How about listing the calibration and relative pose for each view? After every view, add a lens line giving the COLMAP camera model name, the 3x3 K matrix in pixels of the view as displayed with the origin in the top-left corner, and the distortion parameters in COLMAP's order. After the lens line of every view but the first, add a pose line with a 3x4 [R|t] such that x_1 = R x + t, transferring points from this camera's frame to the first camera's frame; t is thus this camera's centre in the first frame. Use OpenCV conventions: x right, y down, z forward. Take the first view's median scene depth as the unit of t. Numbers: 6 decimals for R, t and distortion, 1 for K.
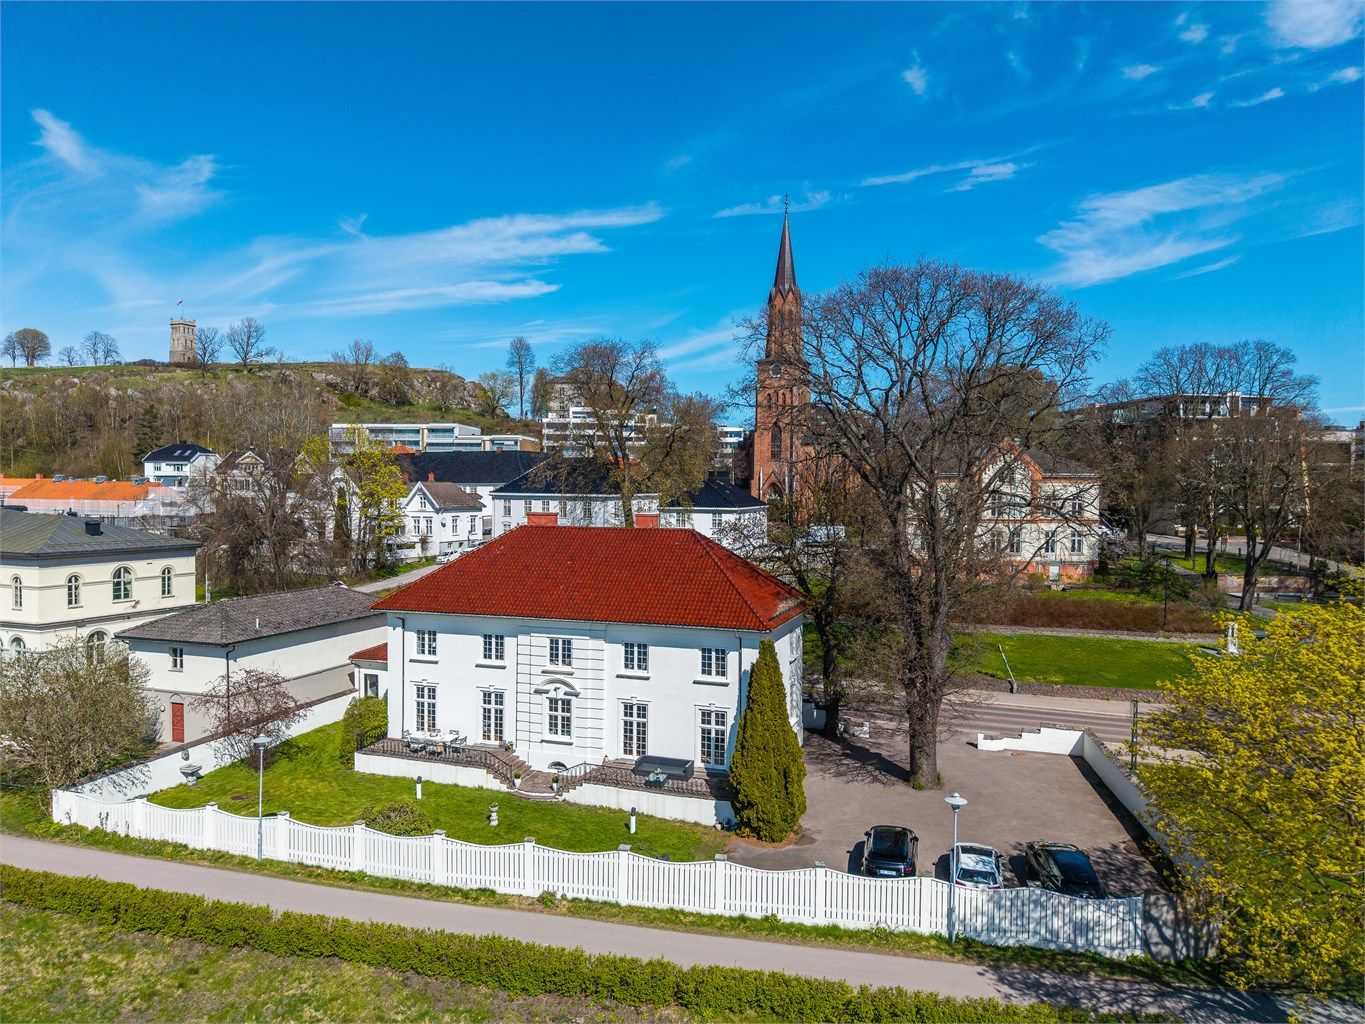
lens RADIAL K [[911.3, 0, 675.4], [0, 911.3, 500.3], [0, 0, 1]] dist [0.028340, -0.036987]
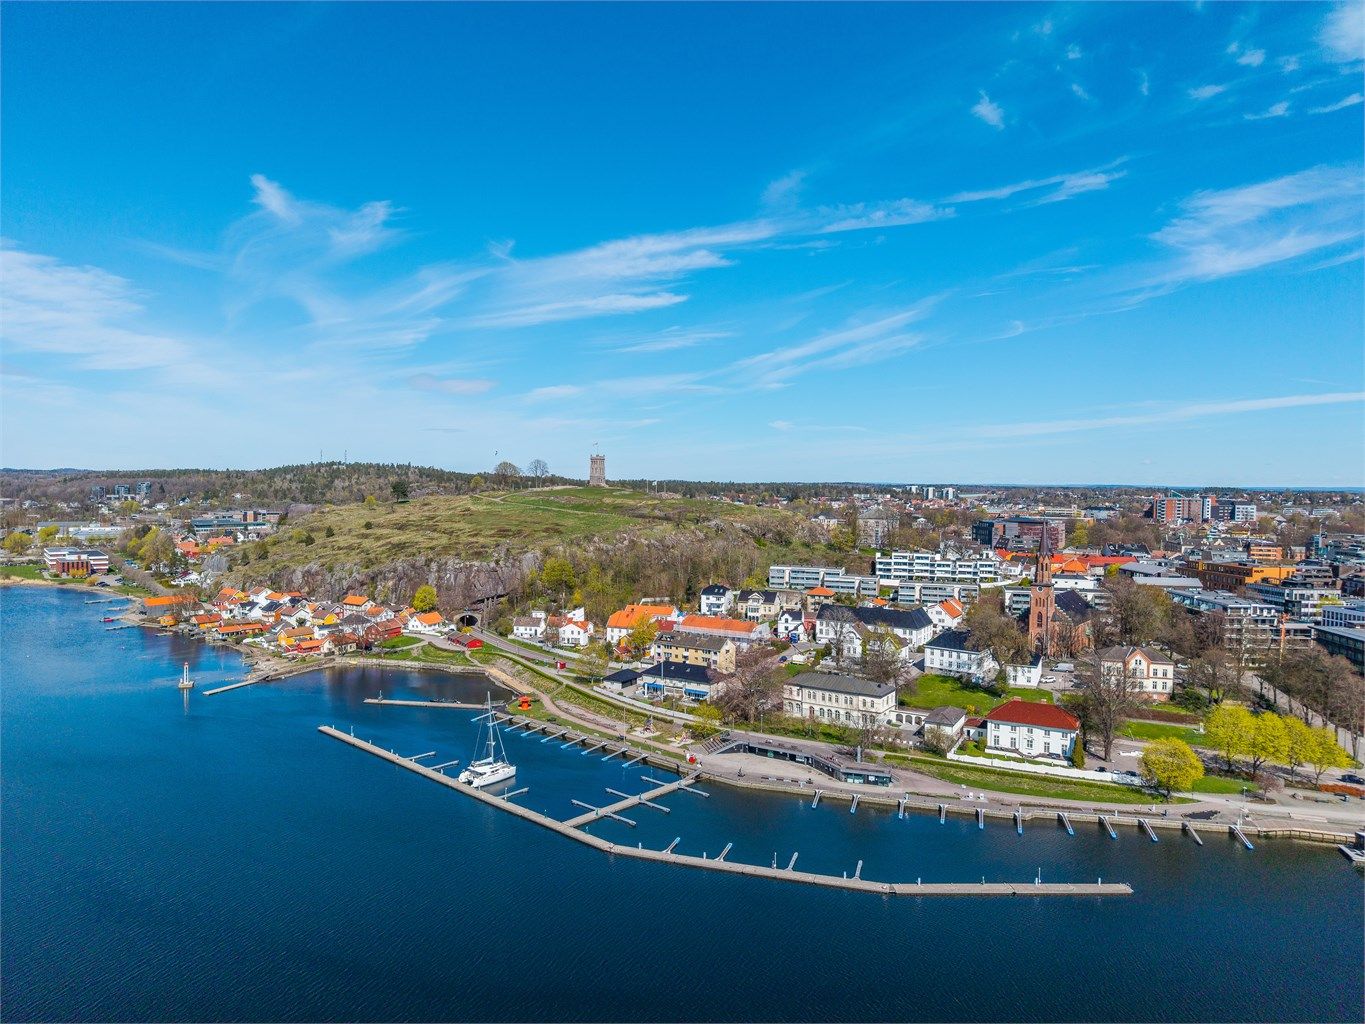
lens RADIAL K [[911.3, 0, 681.2], [0, 911.3, 501.9], [0, 0, 1]] dist [0.028340, -0.036987]
pose [[0.986215, 0.012405, -0.165001, -1.166423], [-0.011251, 0.999905, 0.007927, -1.075412], [0.165084, -0.005961, 0.986262, -4.130123]]
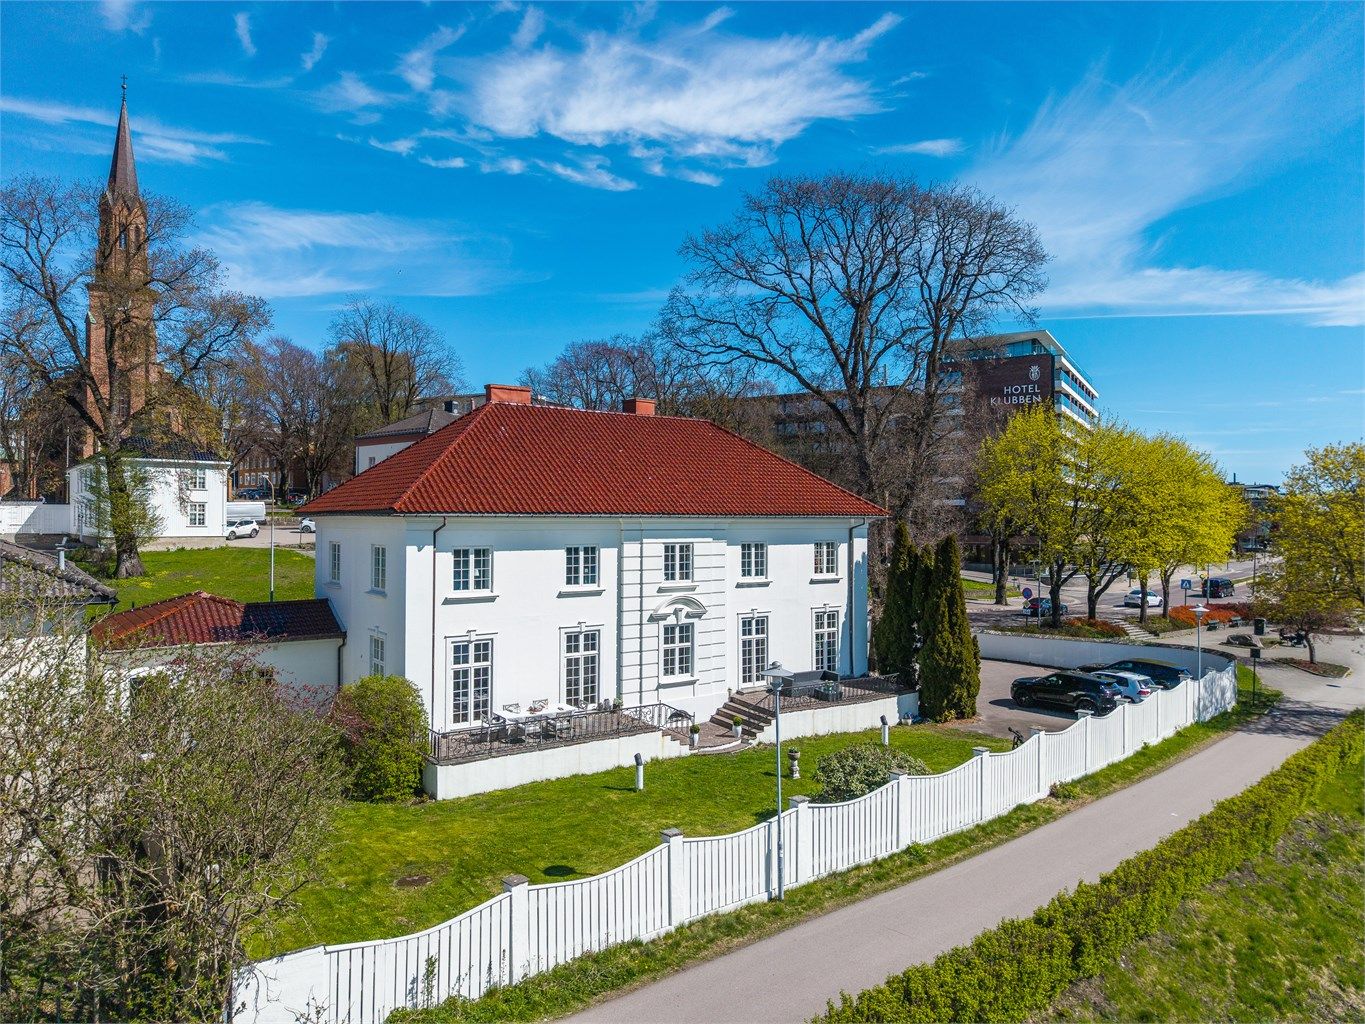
lens RADIAL K [[898.3, 0, 675.3], [0, 898.3, 507.3], [0, 0, 1]] dist [0.033273, -0.021956]
pose [[0.567560, 0.009782, 0.823274, -0.709665], [0.012300, 0.999717, -0.020358, 0.133640], [-0.823240, 0.021680, 0.567279, 0.572817]]
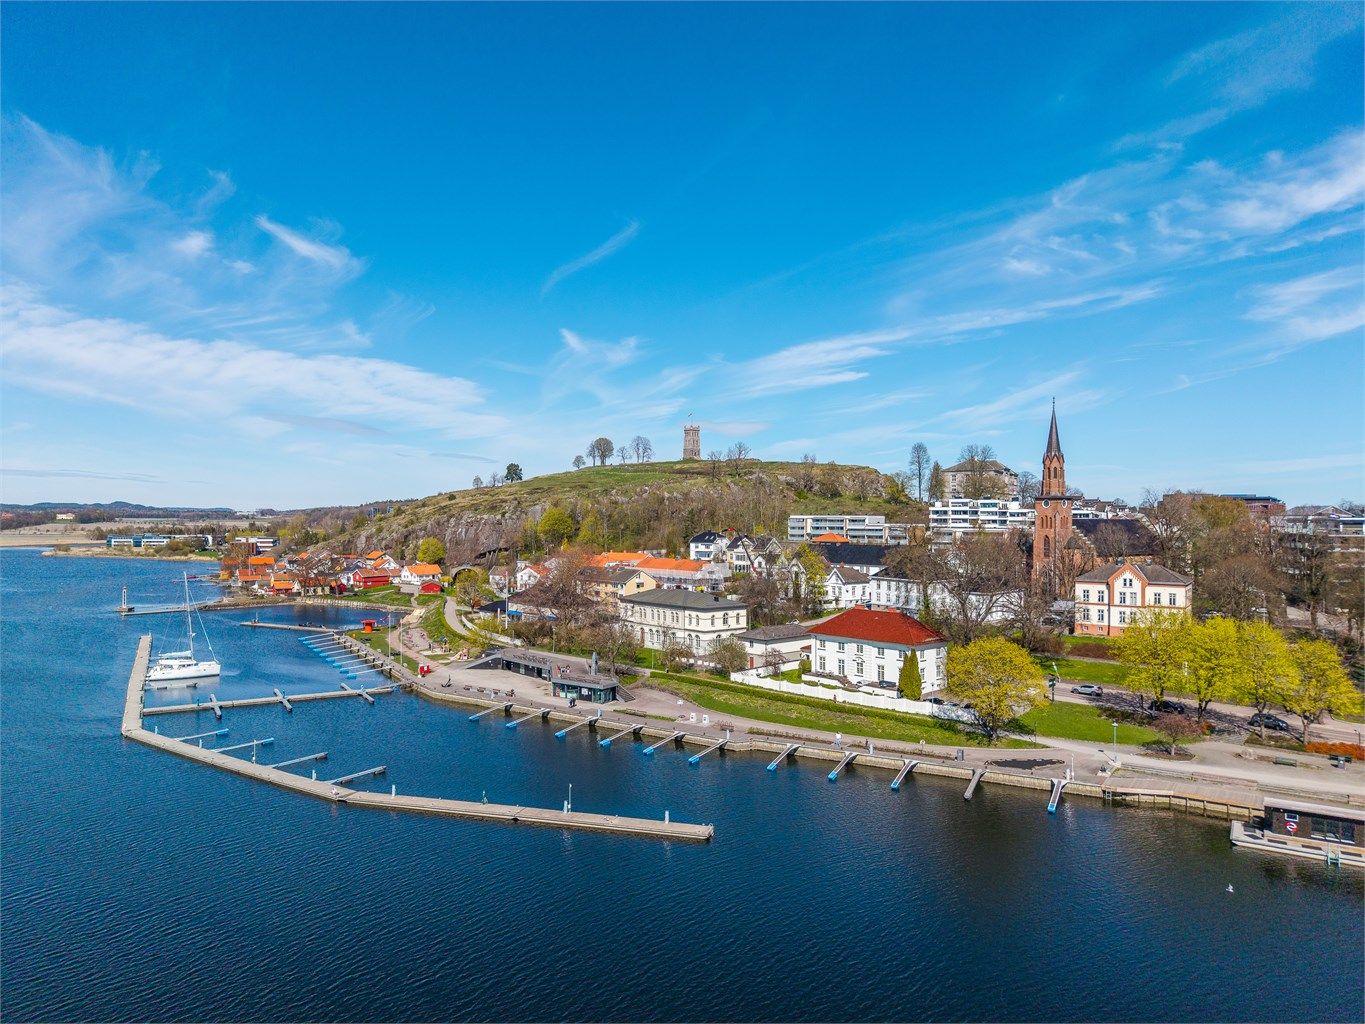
lens RADIAL K [[911.3, 0, 682.4], [0, 911.3, 518.7], [0, 0, 1]] dist [0.028340, -0.036987]
pose [[0.891643, 0.002701, -0.452730, 0.791439], [-0.009678, 0.999867, -0.013096, -0.255837], [0.452635, 0.016058, 0.891551, -2.245179]]
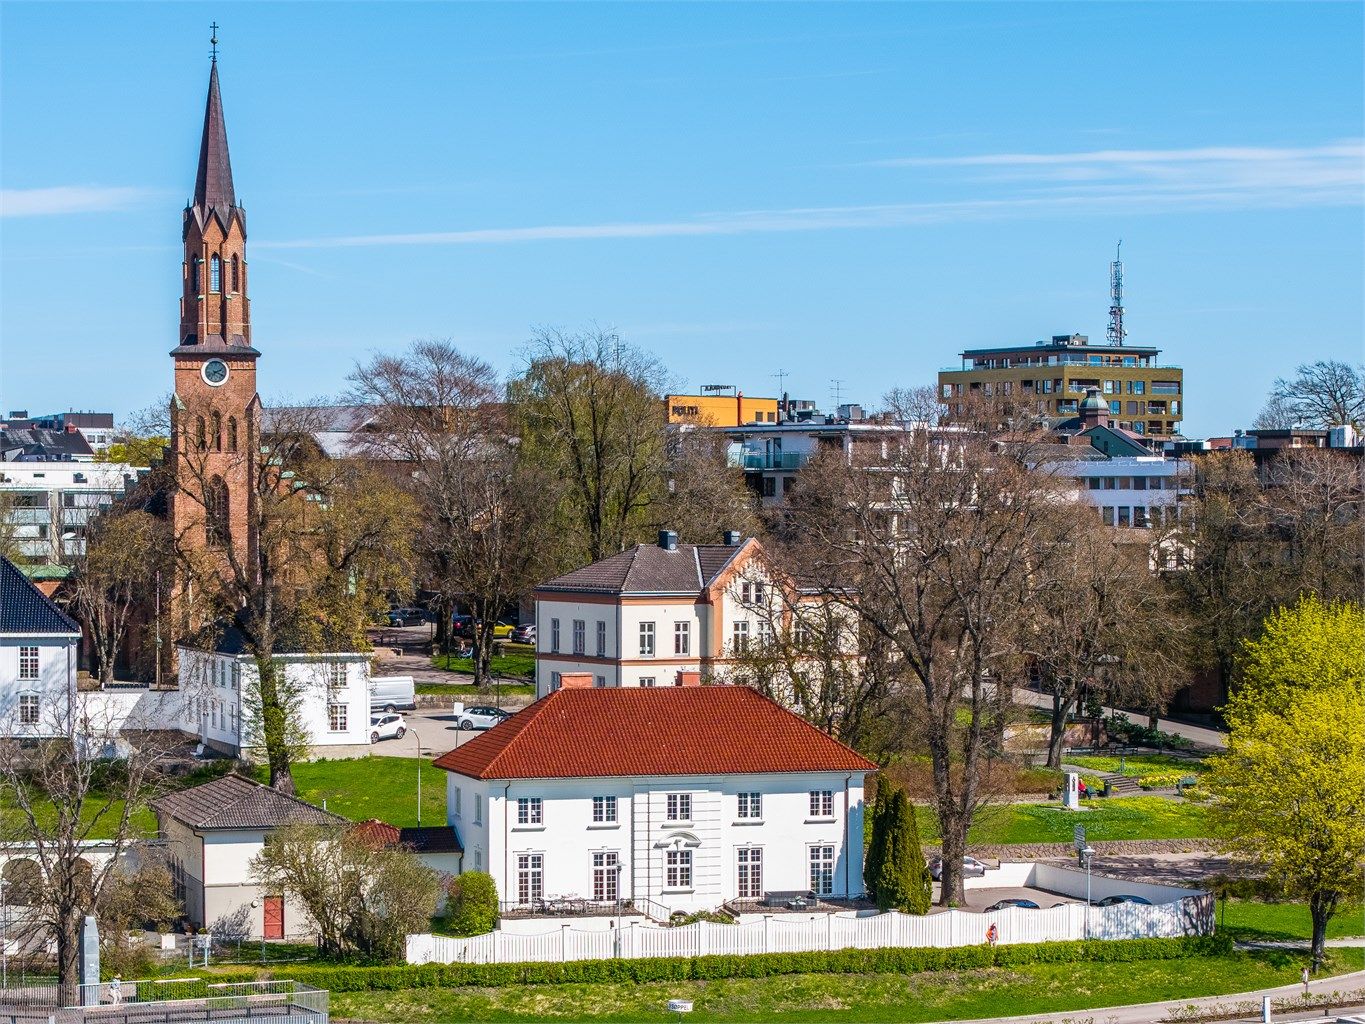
lens RADIAL K [[3791.0, 0, 782.7], [0, 3791.0, 517.2], [0, 0, 1]] dist [-0.001476, 0.000000]
pose [[0.802978, -0.006479, 0.595973, -2.563643], [0.013016, 0.999893, -0.006667, -0.132891], [-0.595866, 0.013110, 0.802977, -2.515560]]
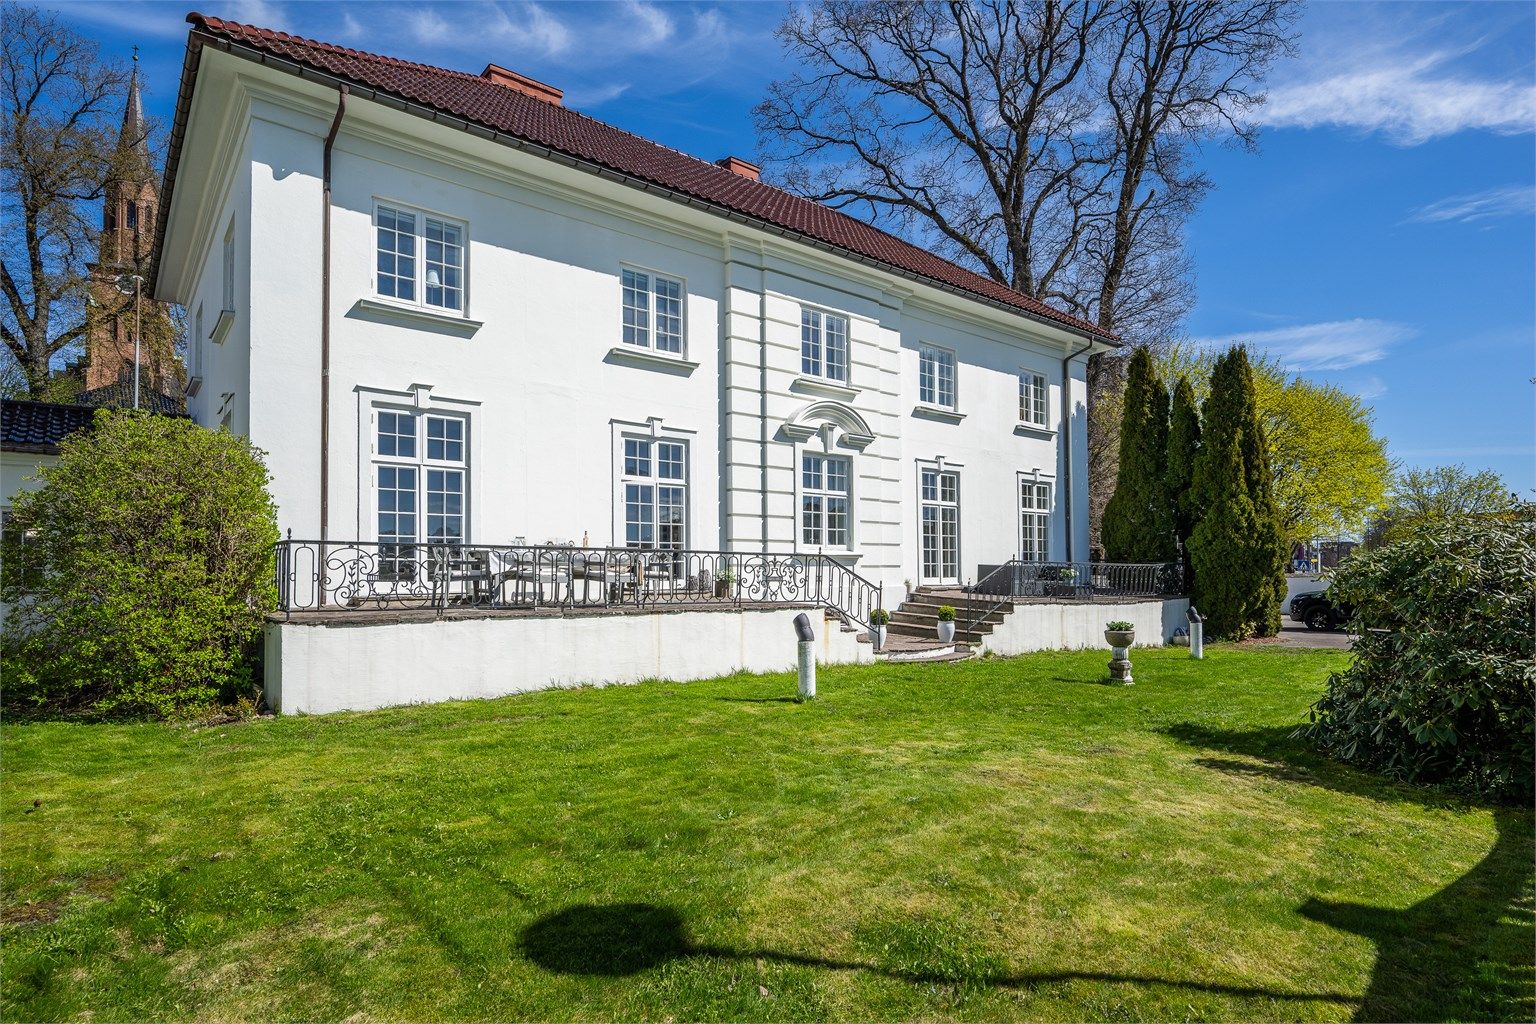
lens RADIAL K [[818.6, 0, 762.1], [0, 818.6, 561.2], [0, 0, 1]] dist [-0.005613, 0.002977]
pose [[0.528395, 0.010893, 0.848929, -0.444941], [0.025876, 0.999247, -0.028927, 0.268243], [-0.848604, 0.037252, 0.527715, 0.810365]]
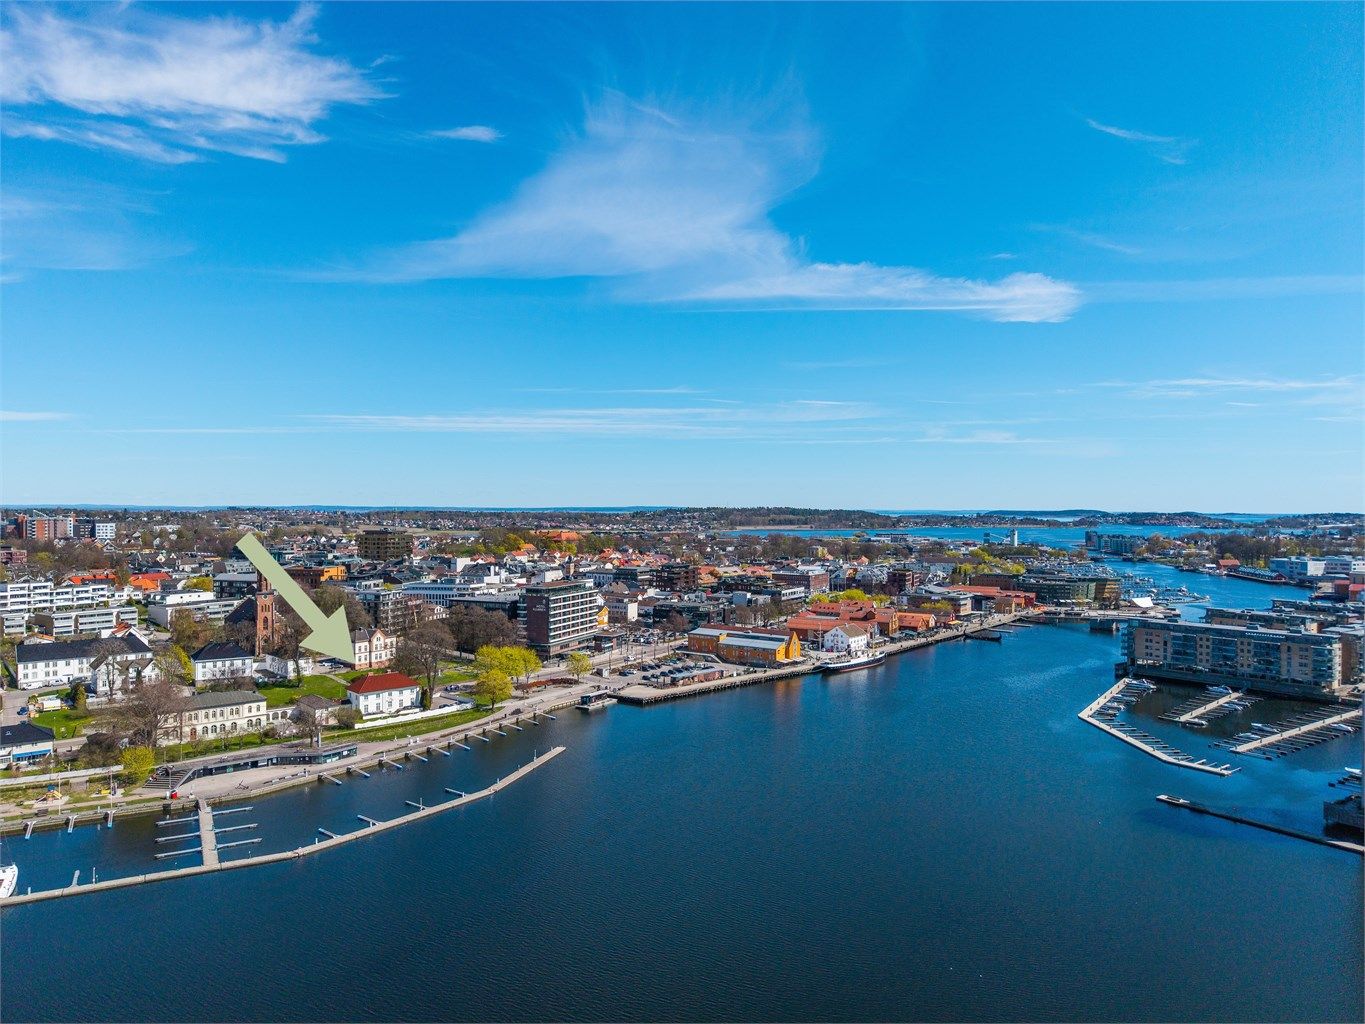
lens RADIAL K [[911.3, 0, 666.8], [0, 911.3, 509.0], [0, 0, 1]] dist [0.028340, -0.036987]
pose [[0.489383, -0.004310, 0.872058, -4.766709], [0.012616, 0.999918, -0.002138, -1.101098], [-0.871978, 0.012048, 0.489397, -3.878855]]
